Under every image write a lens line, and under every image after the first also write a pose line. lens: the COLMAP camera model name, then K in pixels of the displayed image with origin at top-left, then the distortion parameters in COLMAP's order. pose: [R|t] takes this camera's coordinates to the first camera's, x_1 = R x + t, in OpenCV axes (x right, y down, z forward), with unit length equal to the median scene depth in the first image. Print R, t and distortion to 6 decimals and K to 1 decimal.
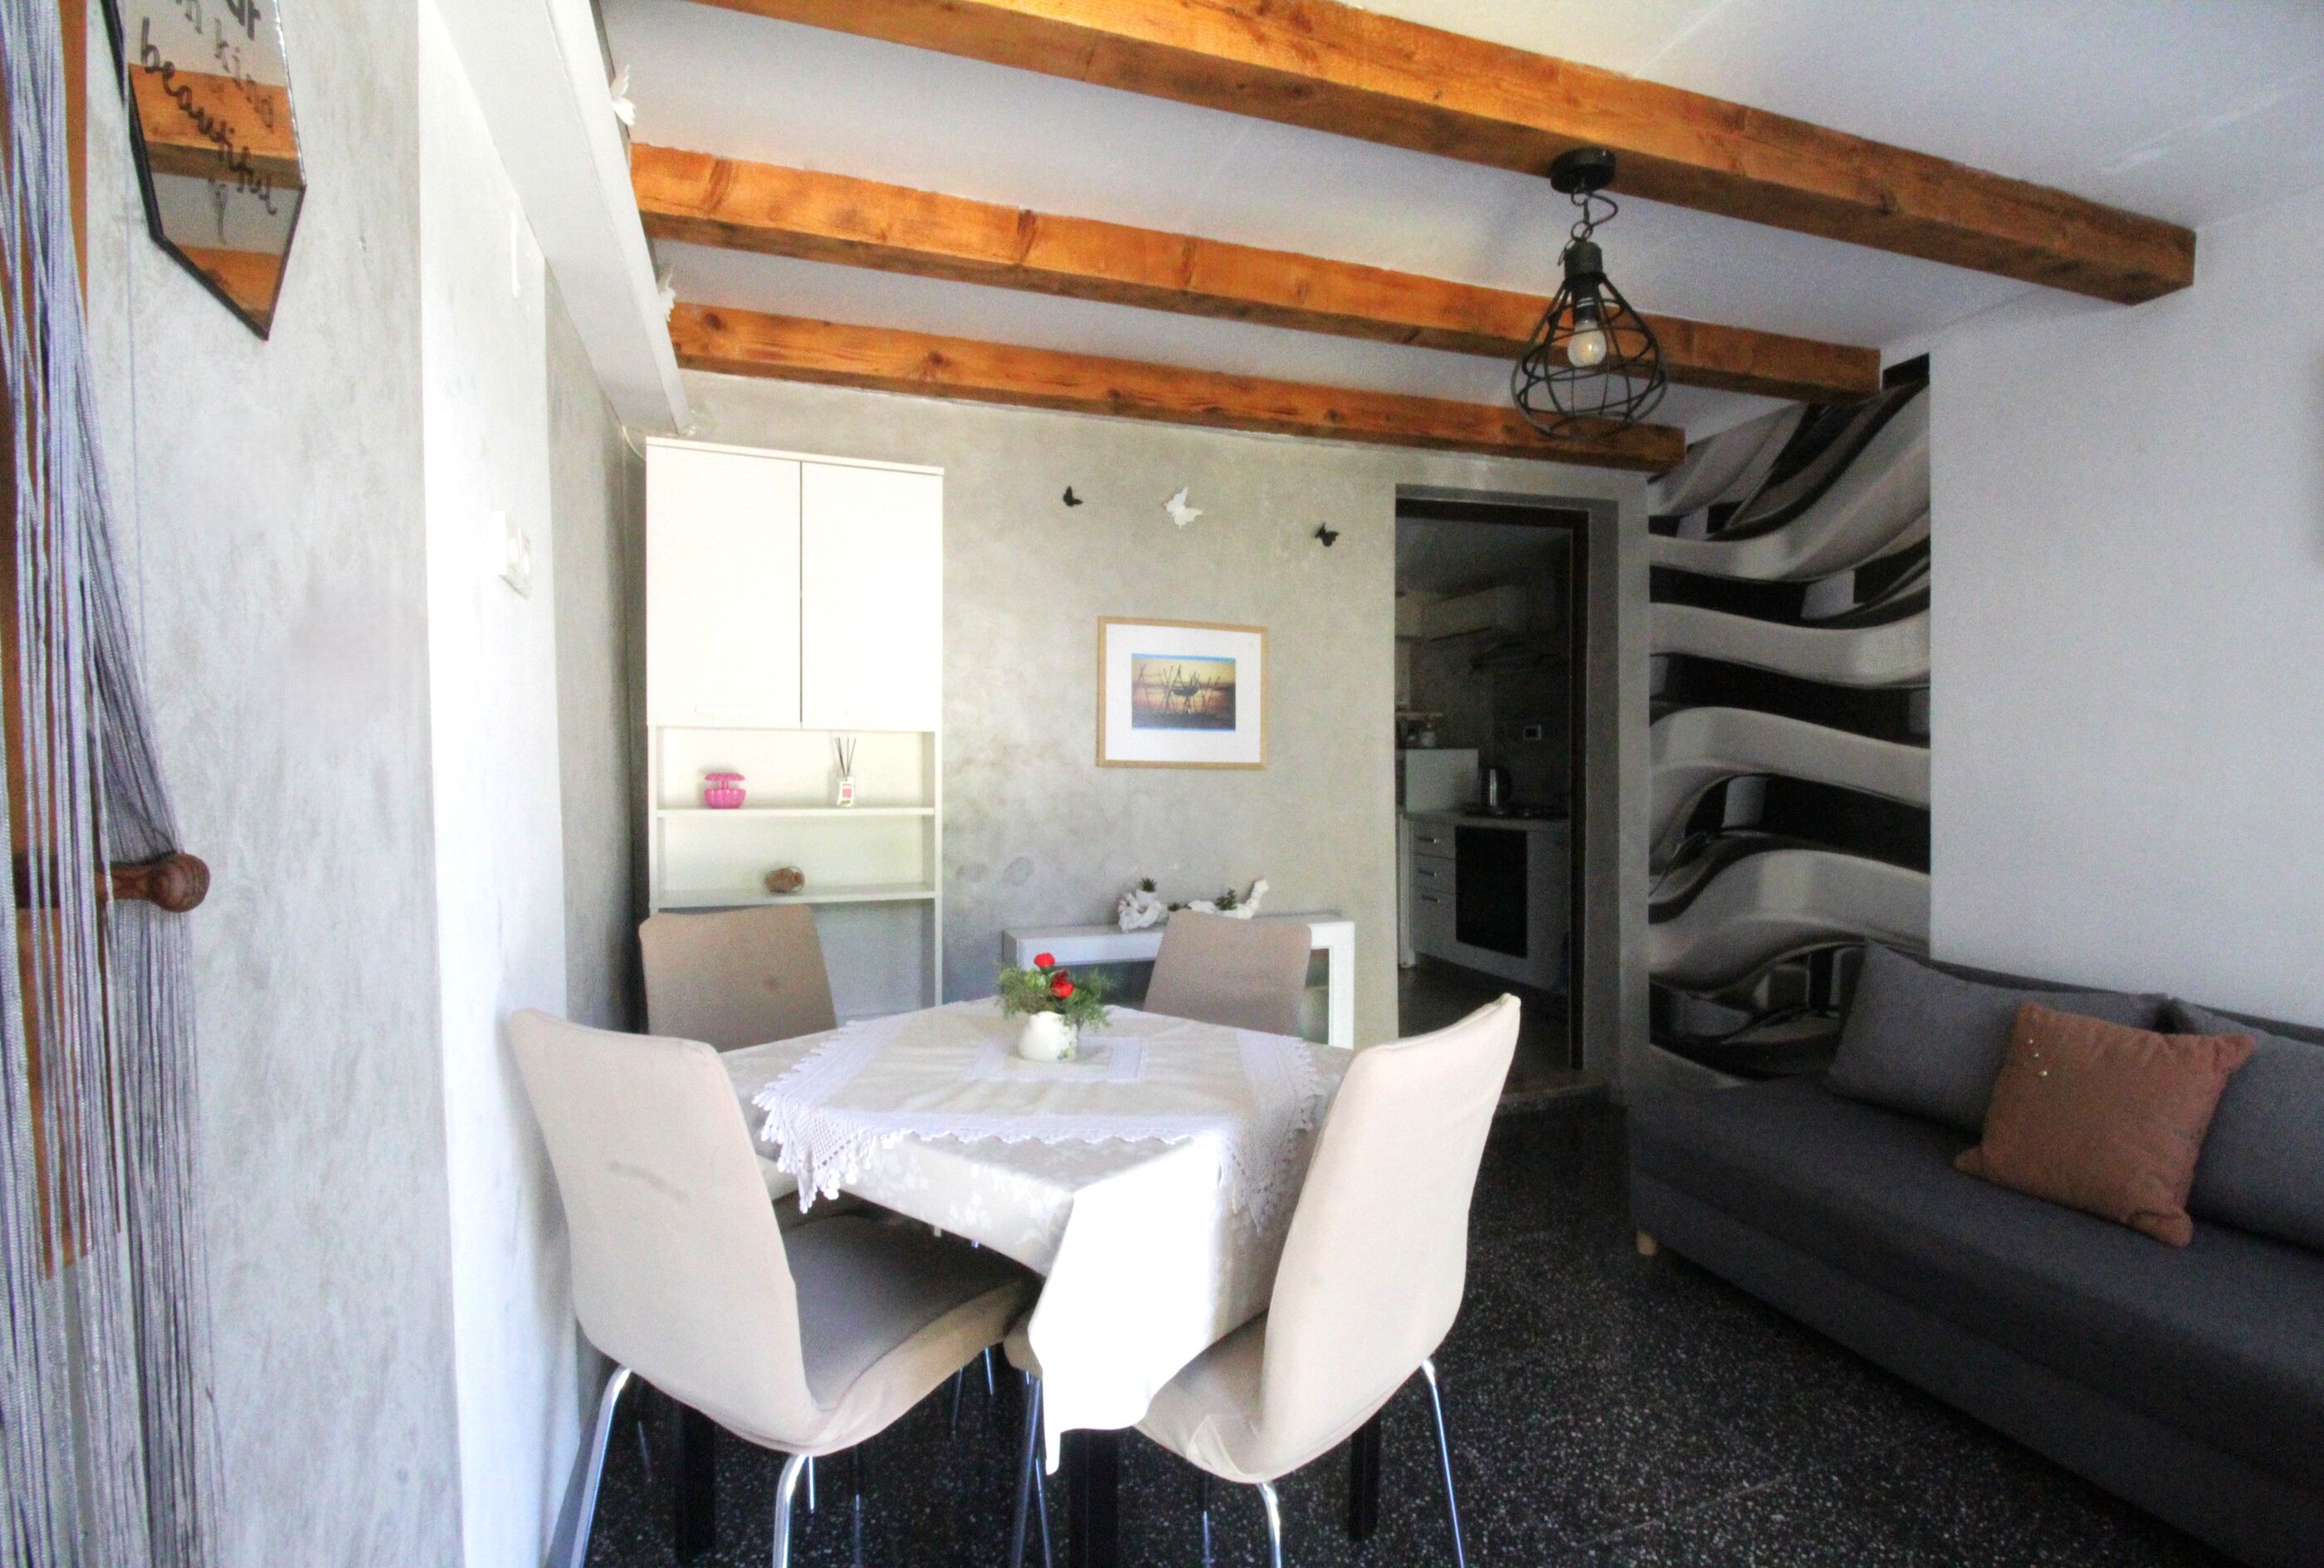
lens RADIAL K [[1103.7, 0, 1208.4], [0, 1103.7, 794.0], [0, 0, 1]] dist [0.001072, -0.014032]
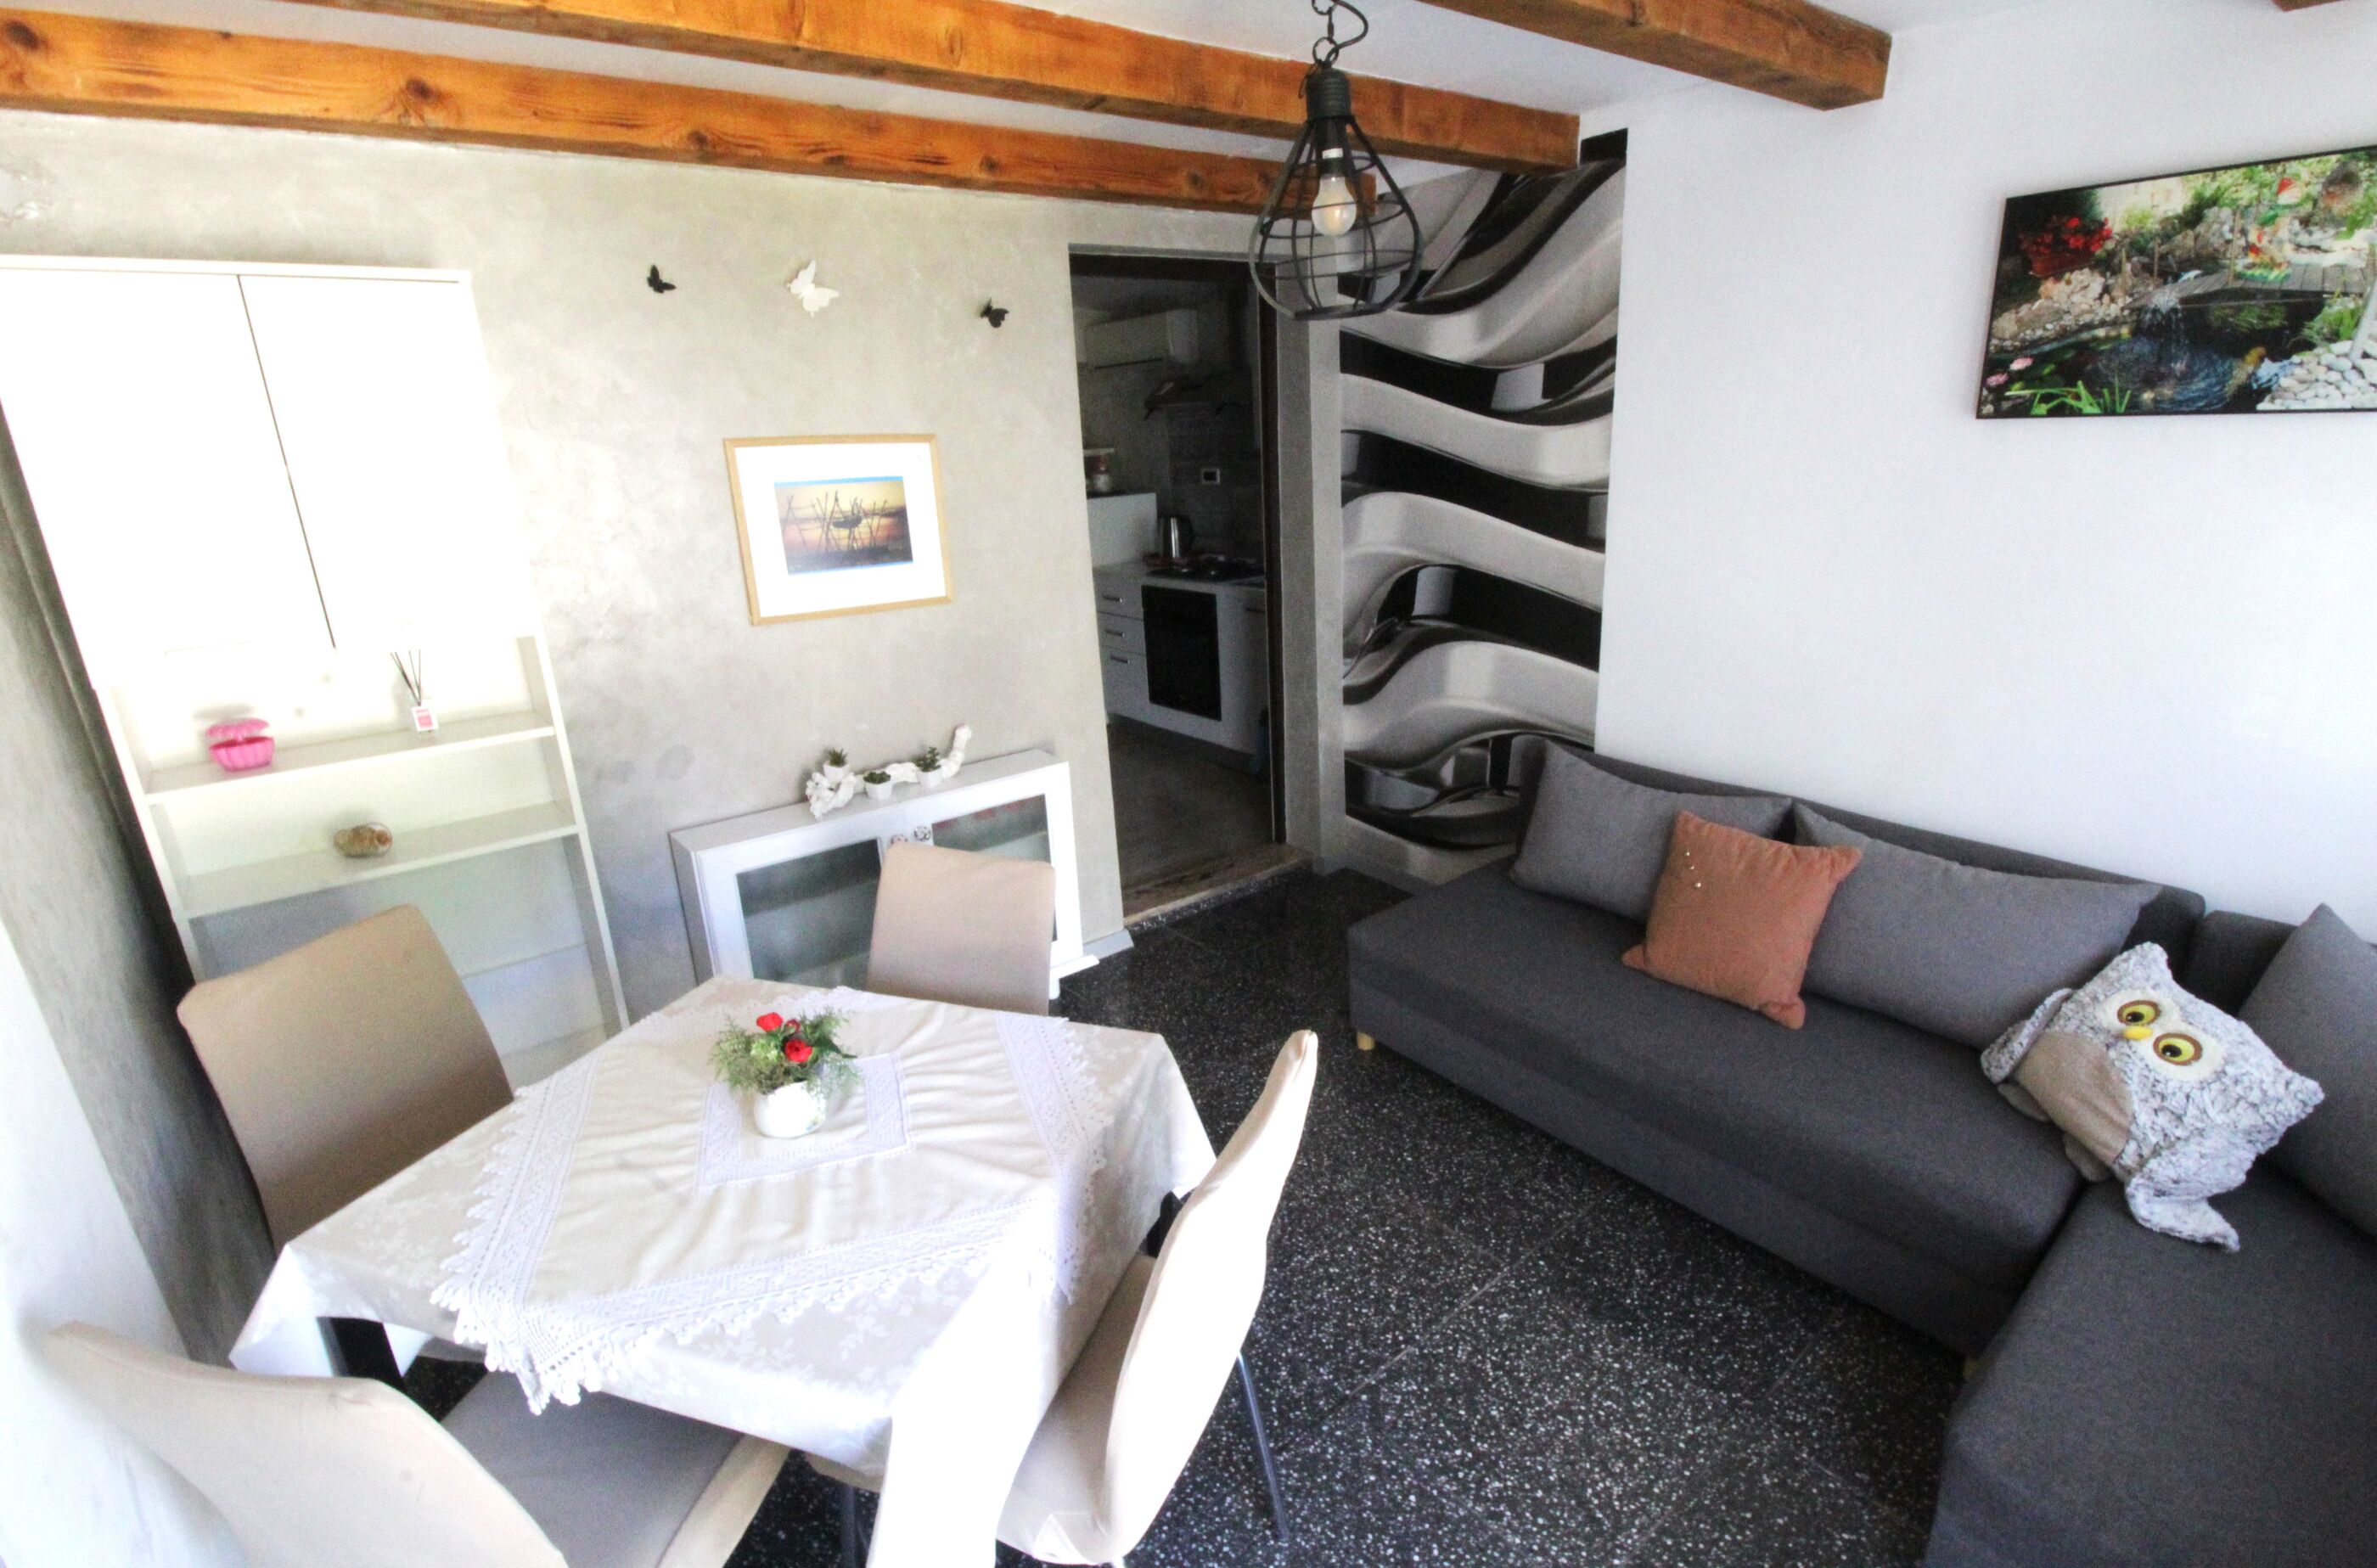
lens RADIAL K [[1114.5, 0, 1220.9], [0, 1114.5, 791.8], [0, 0, 1]] dist [0.001062, -0.012727]
pose [[0.948848, -0.130871, 0.287332, -0.023160], [0.045048, 0.956854, 0.287056, -0.137542], [-0.312502, -0.259429, 0.913805, 0.083770]]
